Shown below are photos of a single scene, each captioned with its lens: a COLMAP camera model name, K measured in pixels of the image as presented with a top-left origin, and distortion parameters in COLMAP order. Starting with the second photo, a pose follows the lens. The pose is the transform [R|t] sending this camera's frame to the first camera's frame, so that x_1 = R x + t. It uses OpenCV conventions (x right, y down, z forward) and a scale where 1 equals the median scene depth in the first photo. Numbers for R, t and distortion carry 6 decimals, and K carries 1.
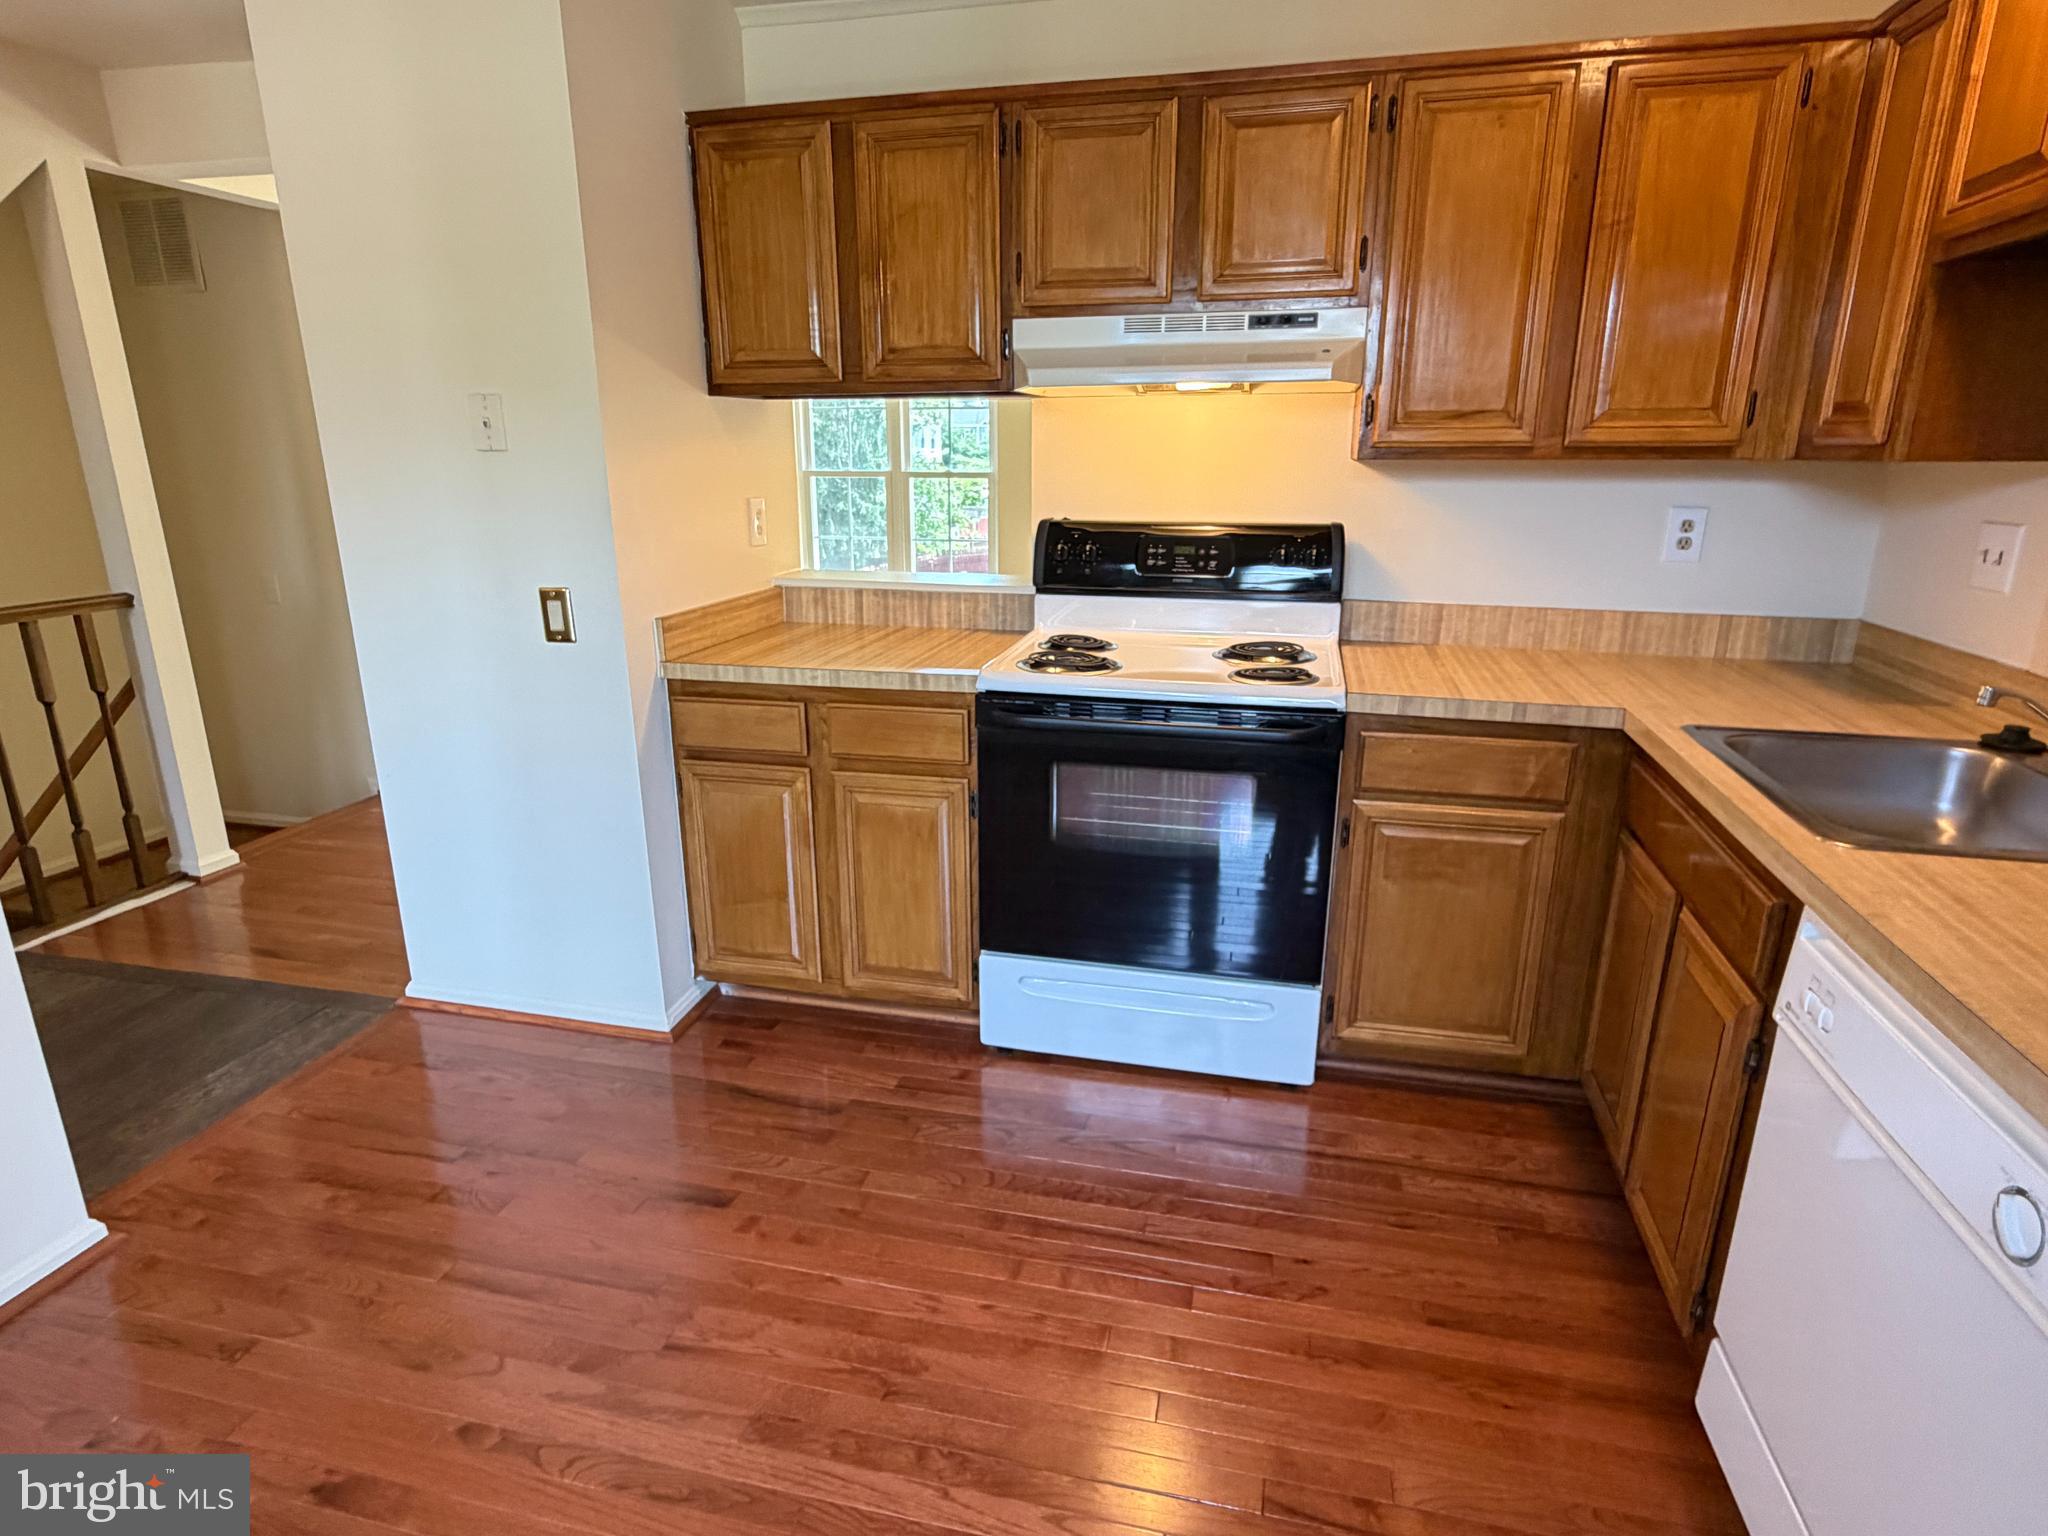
lens RADIAL K [[1121.6, 0, 1020.2], [0, 1121.6, 778.3], [0, 0, 1]] dist [-0.016638, 0.002442]
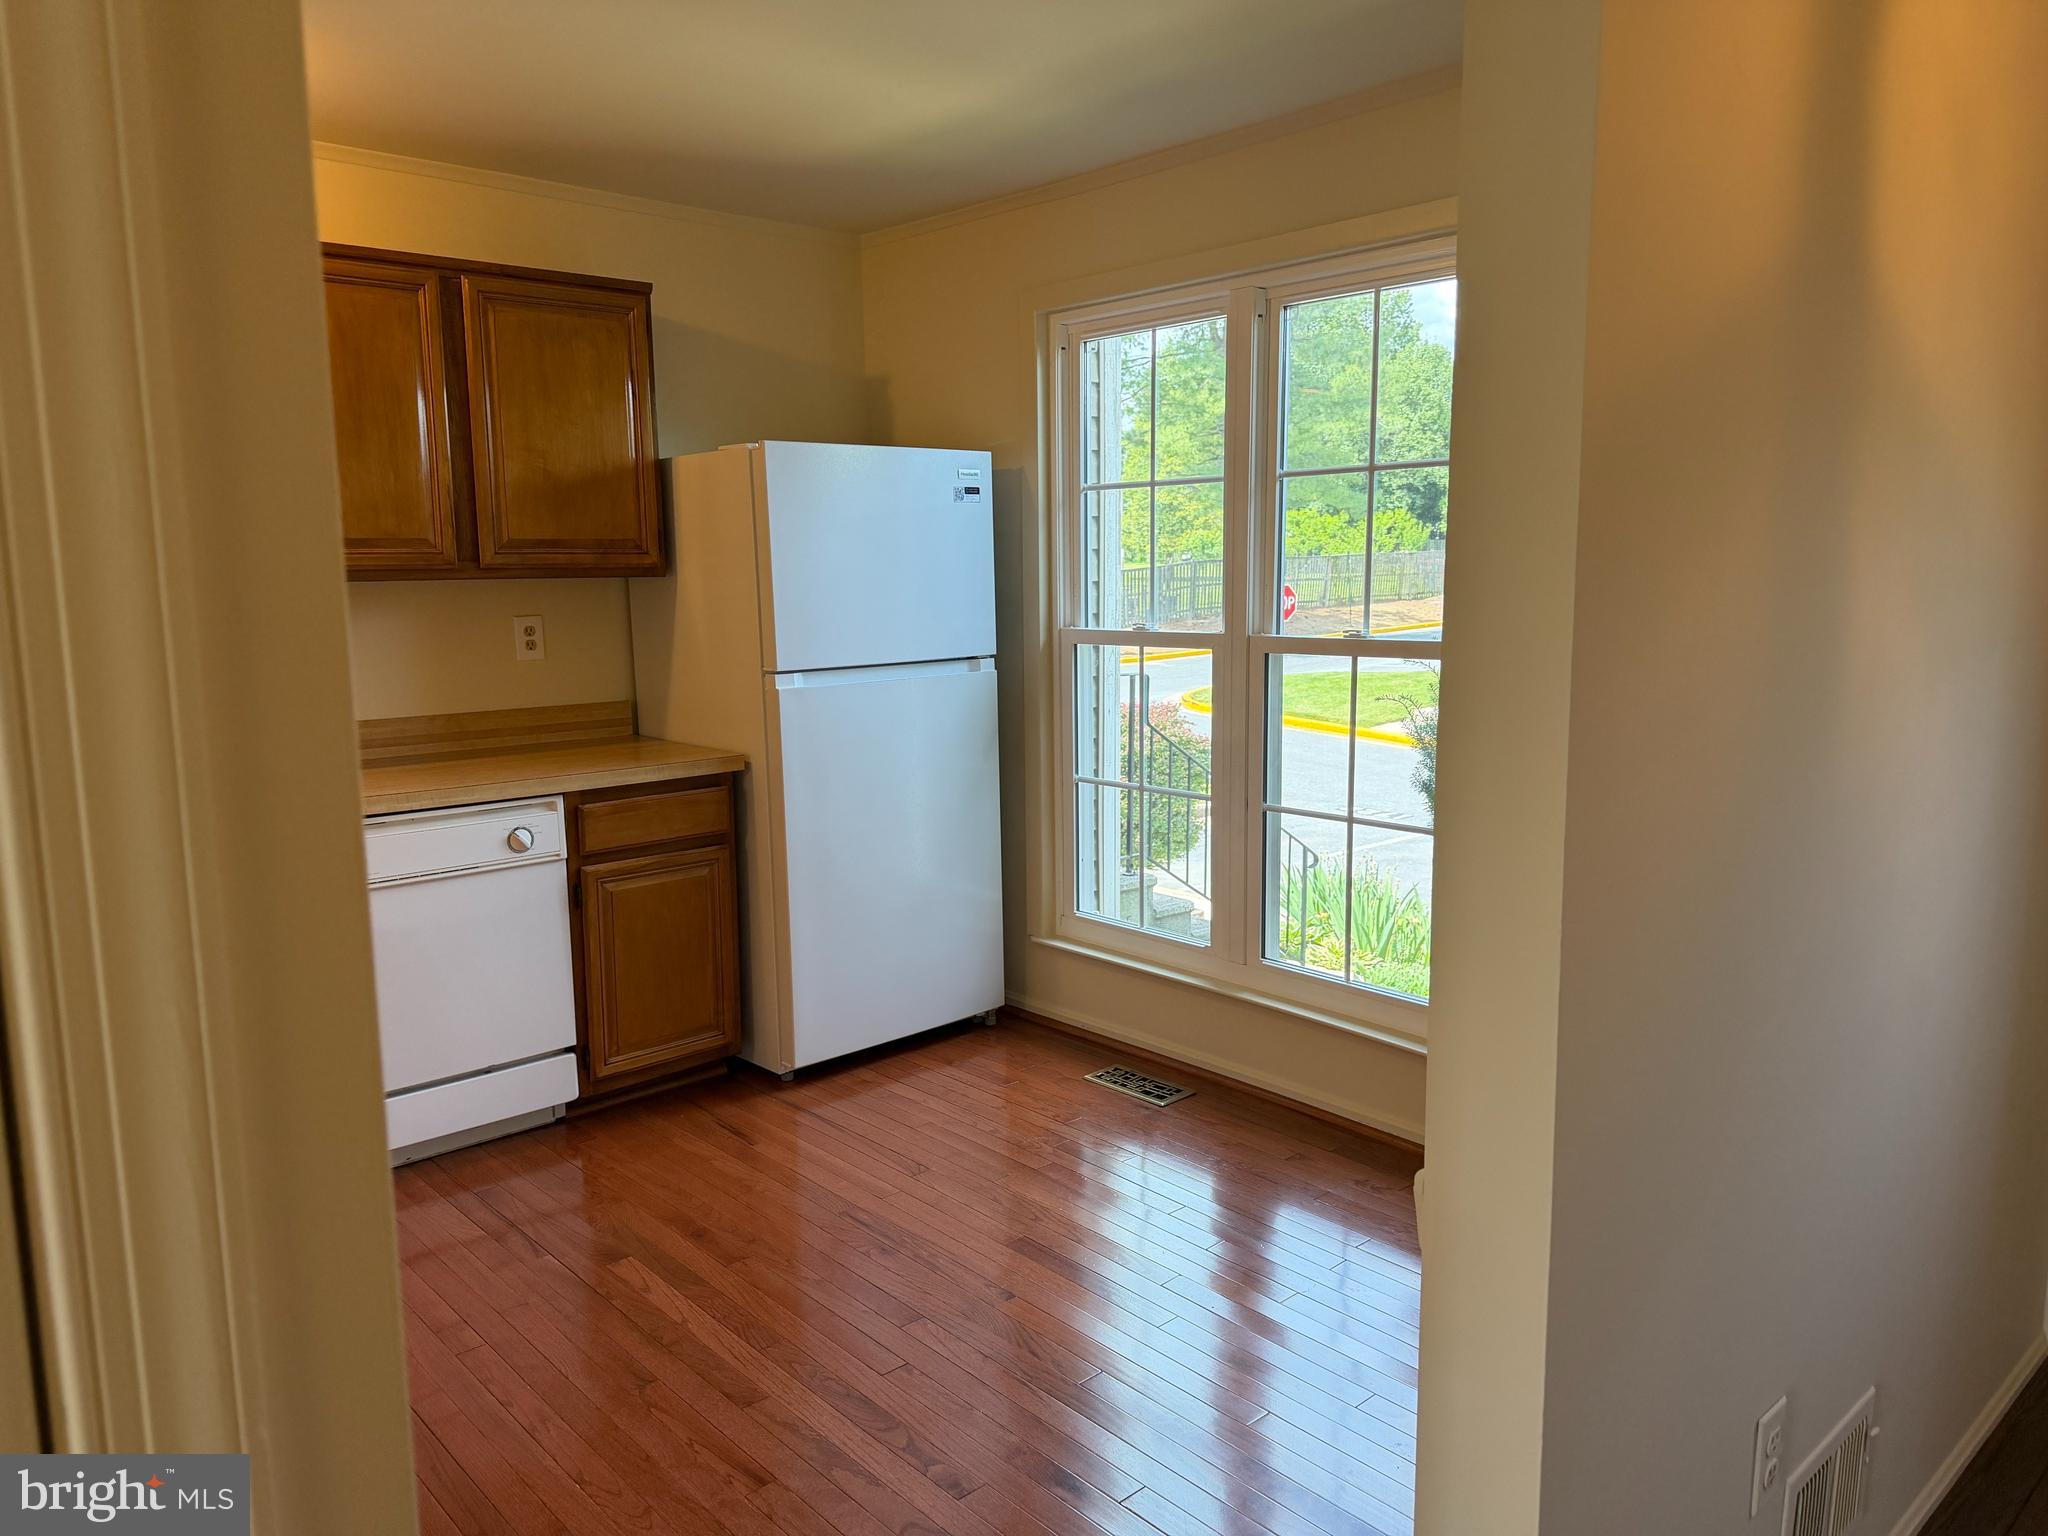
lens RADIAL K [[1441.9, 0, 1039.6], [0, 1441.9, 776.9], [0, 0, 1]] dist [0.057872, -0.065283]
pose [[-0.827230, -0.080765, 0.556028, -0.854970], [0.165449, 0.910722, 0.378433, -0.355874], [-0.536952, 0.405045, -0.740014, 1.139639]]
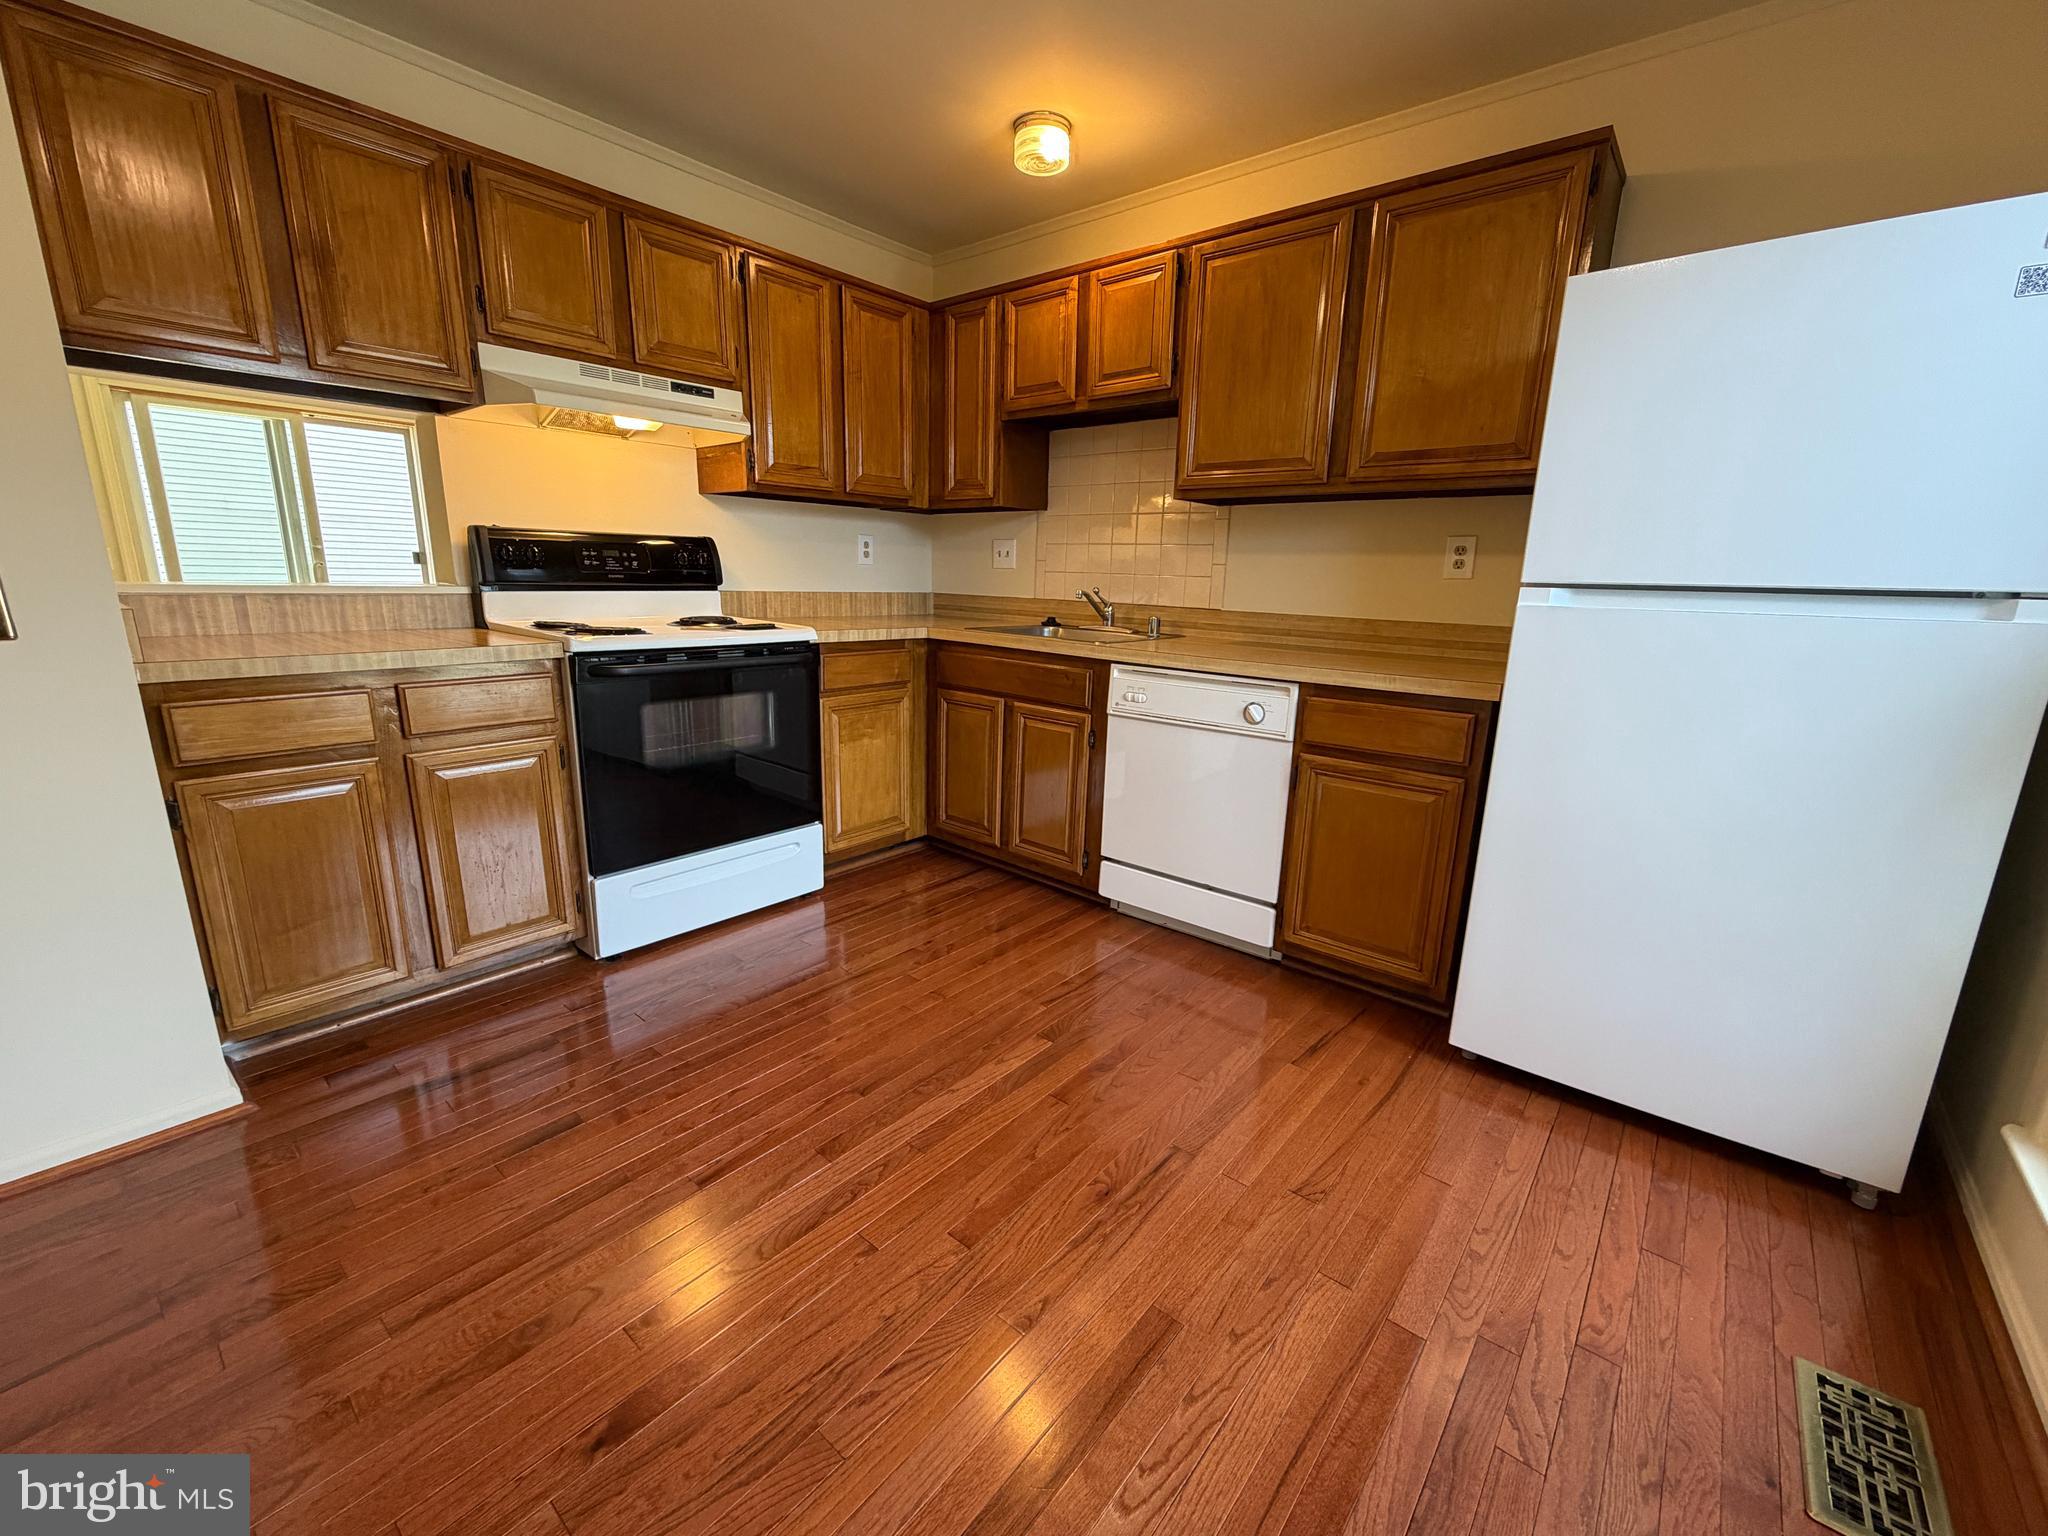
lens RADIAL K [[823.2, 0, 1041.8], [0, 823.2, 765.4], [0, 0, 1]] dist [-0.002514, 0.000627]
pose [[0.434858, -0.195961, 0.878919, -0.590778], [0.229682, 0.967889, 0.102160, 0.061152], [-0.870715, 0.157447, 0.465903, 0.165926]]
